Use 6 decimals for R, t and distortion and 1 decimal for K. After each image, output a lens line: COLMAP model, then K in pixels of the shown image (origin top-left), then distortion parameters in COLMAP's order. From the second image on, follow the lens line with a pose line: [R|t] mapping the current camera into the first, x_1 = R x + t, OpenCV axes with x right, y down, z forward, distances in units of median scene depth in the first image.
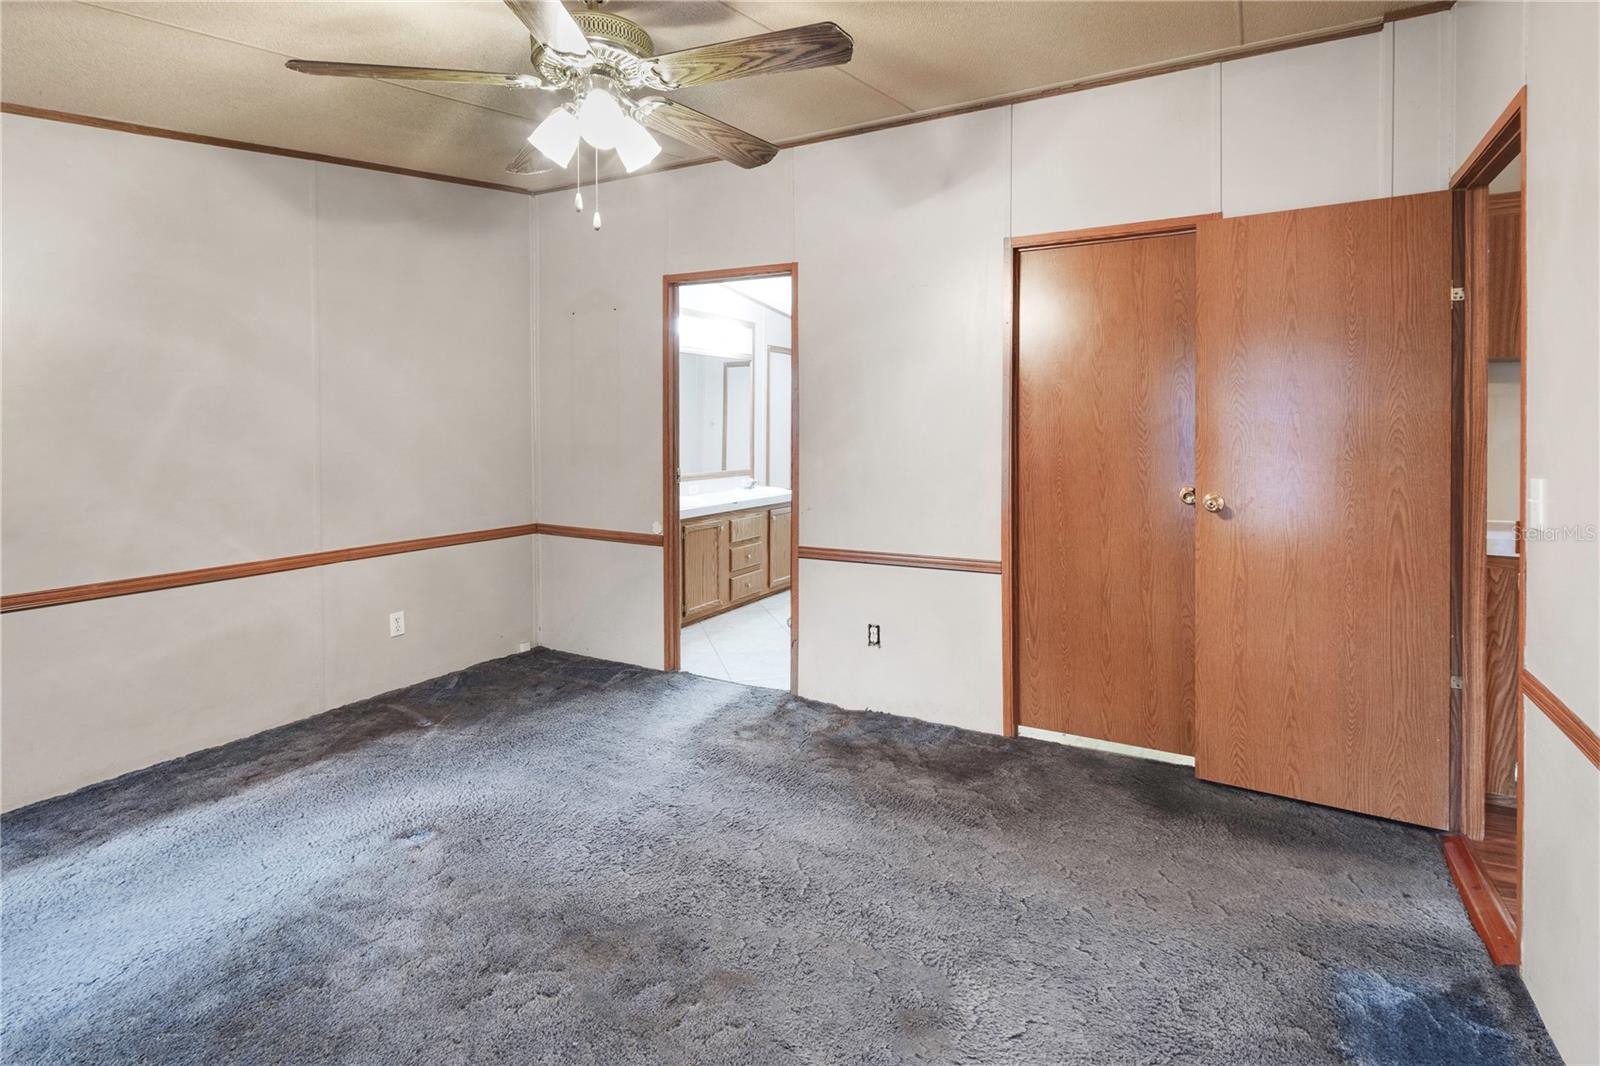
lens RADIAL K [[793.8, 0, 800.0], [0, 793.8, 533.0], [0, 0, 1]] dist [0.002192, 0.000329]
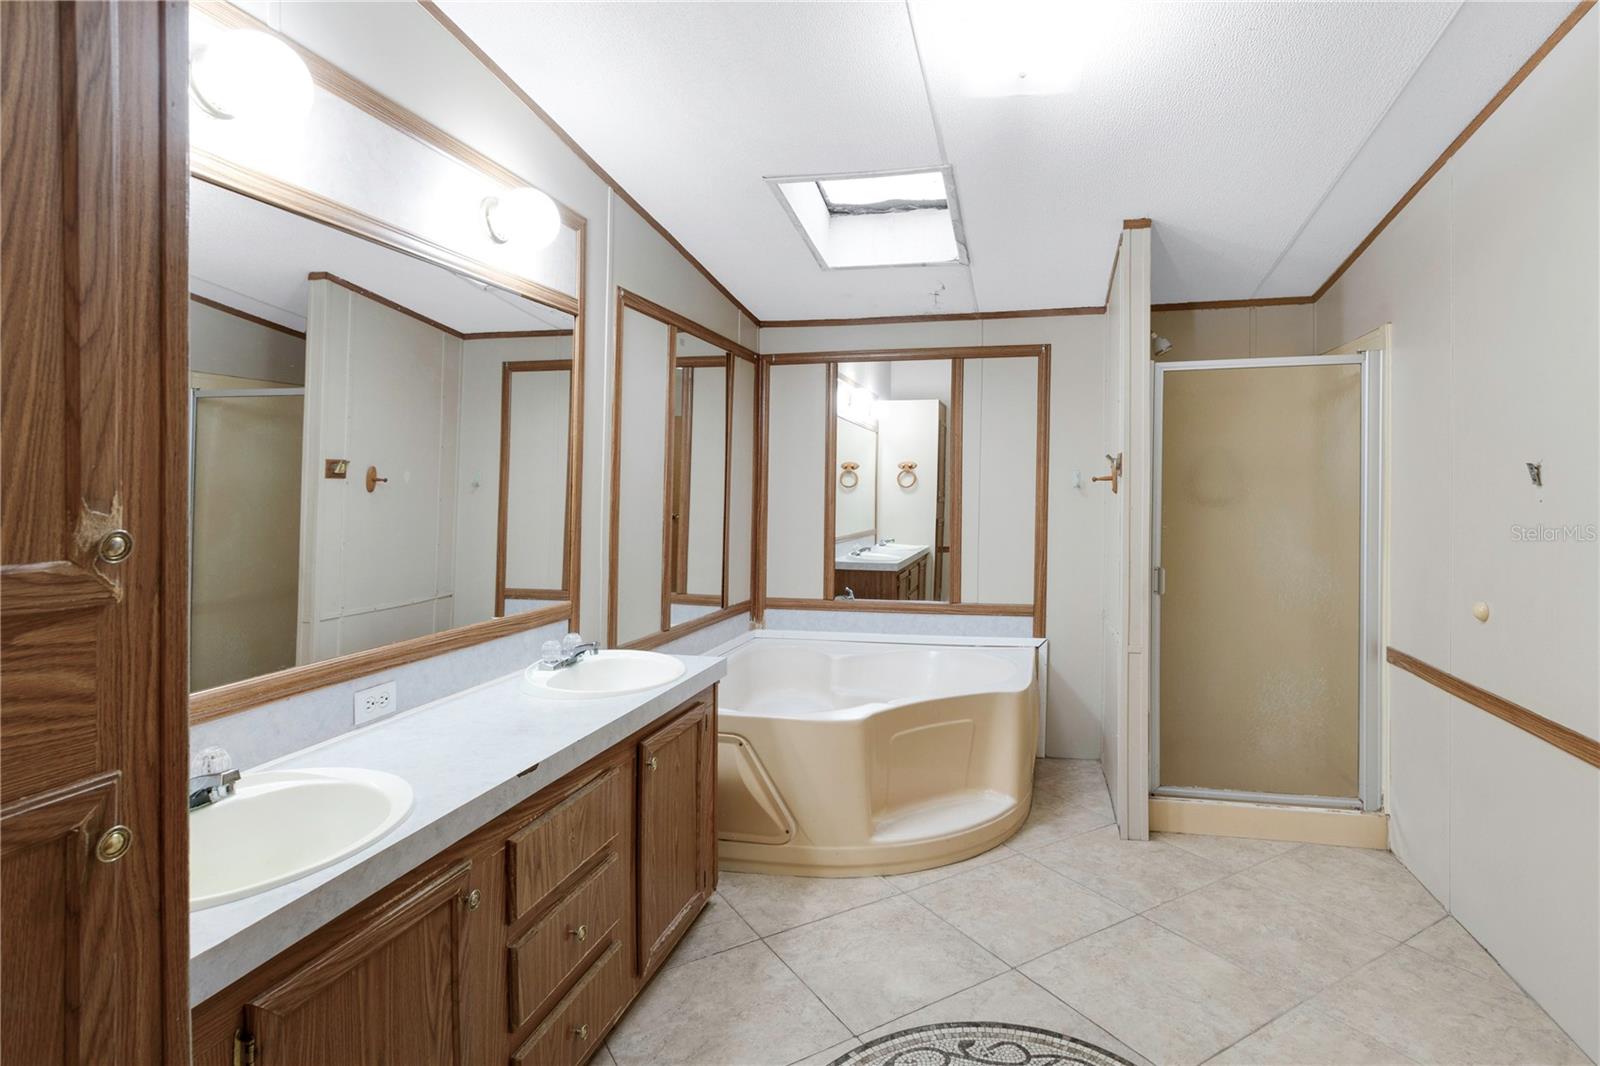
lens RADIAL K [[793.8, 0, 800.0], [0, 793.8, 533.0], [0, 0, 1]] dist [0.002192, 0.000329]
pose [[0.968327, -0.003426, 0.249664, -0.055220], [0.027424, 0.995316, -0.092705, -0.084298], [-0.248177, 0.096615, 0.963885, 0.656251]]
